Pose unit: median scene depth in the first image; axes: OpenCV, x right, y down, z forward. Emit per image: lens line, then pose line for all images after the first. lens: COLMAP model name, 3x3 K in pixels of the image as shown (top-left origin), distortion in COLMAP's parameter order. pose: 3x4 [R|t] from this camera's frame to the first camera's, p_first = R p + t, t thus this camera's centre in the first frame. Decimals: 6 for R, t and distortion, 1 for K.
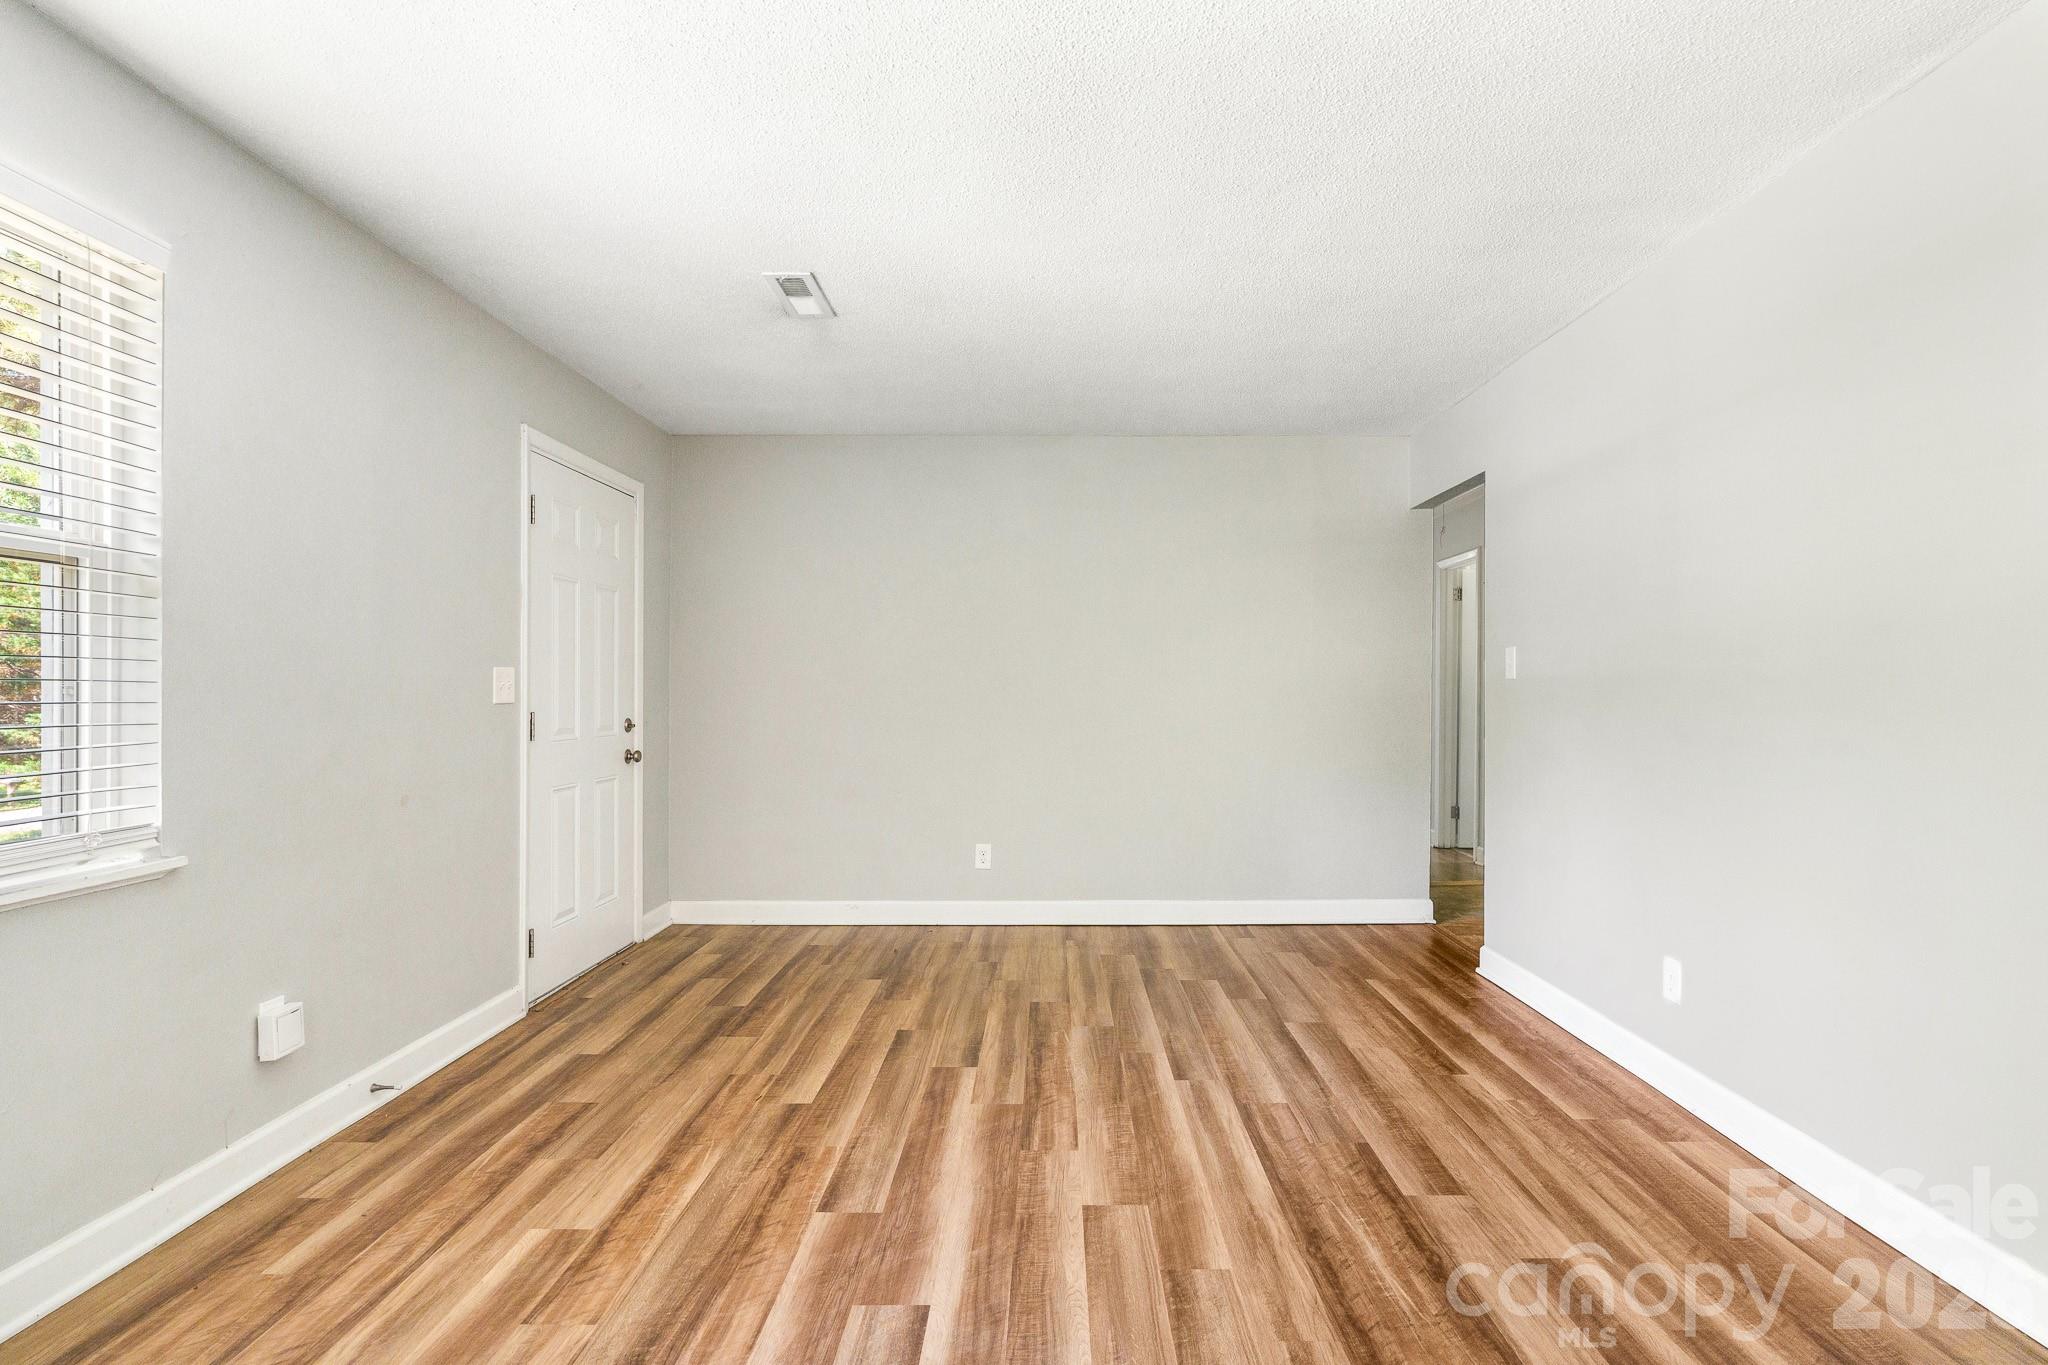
lens RADIAL K [[1133.5, 0, 941.4], [0, 1133.5, 687.9], [0, 0, 1]] dist [0.025549, -0.000253]
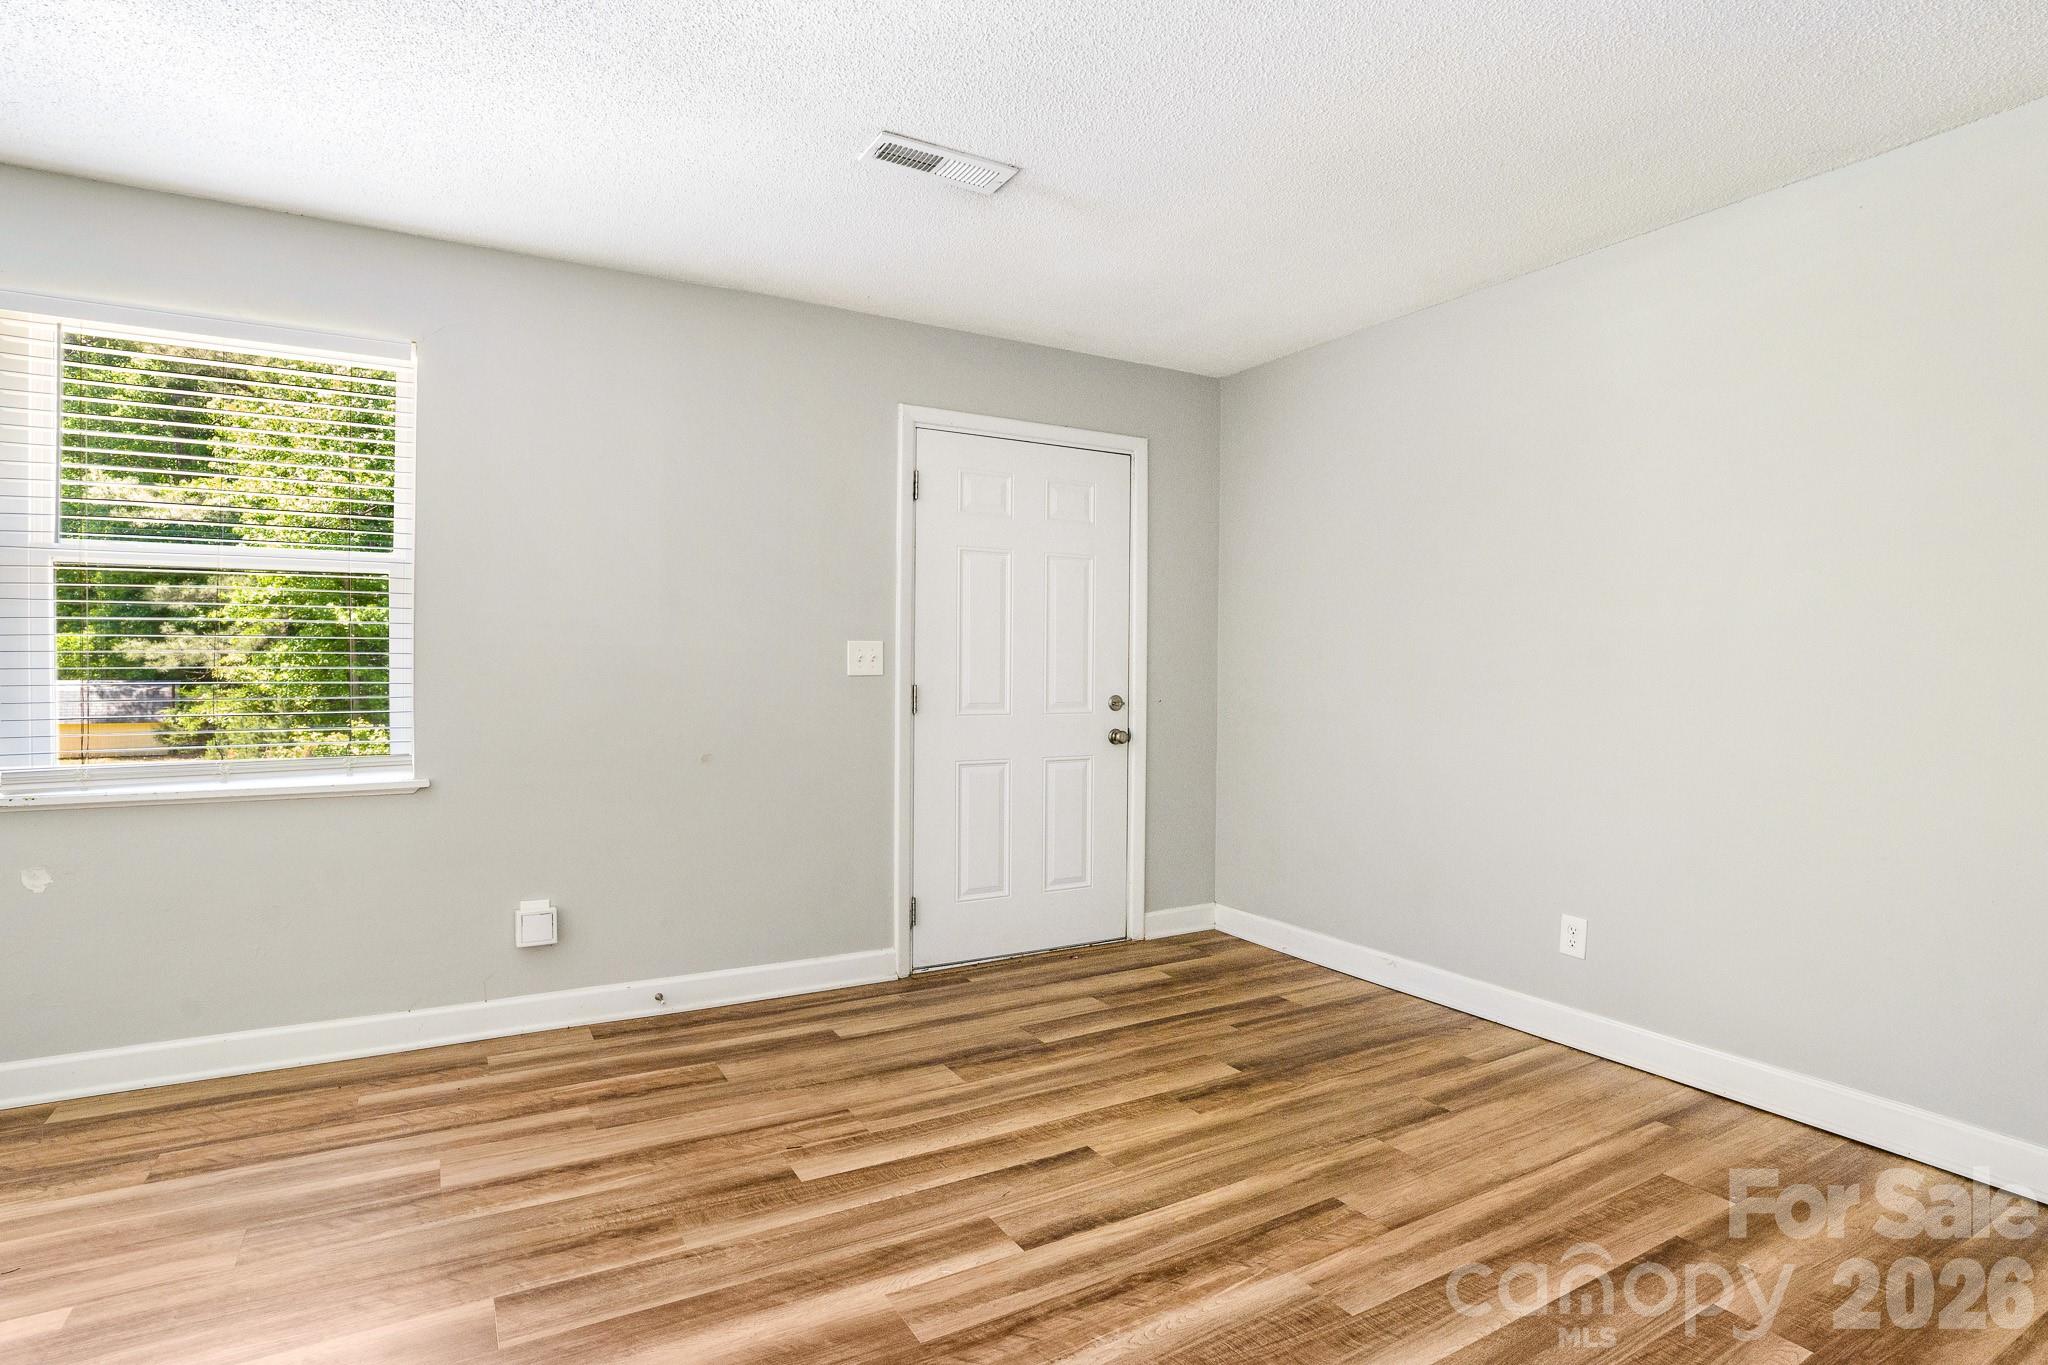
lens RADIAL K [[956.0, 0, 930.6], [0, 956.0, 677.4], [0, 0, 1]] dist [-0.045101, 0.014530]
pose [[0.507995, 0.006537, -0.861335, 0.457477], [-0.001865, 0.999977, 0.006490, 0.010251], [0.861358, -0.001691, 0.507996, 0.691329]]
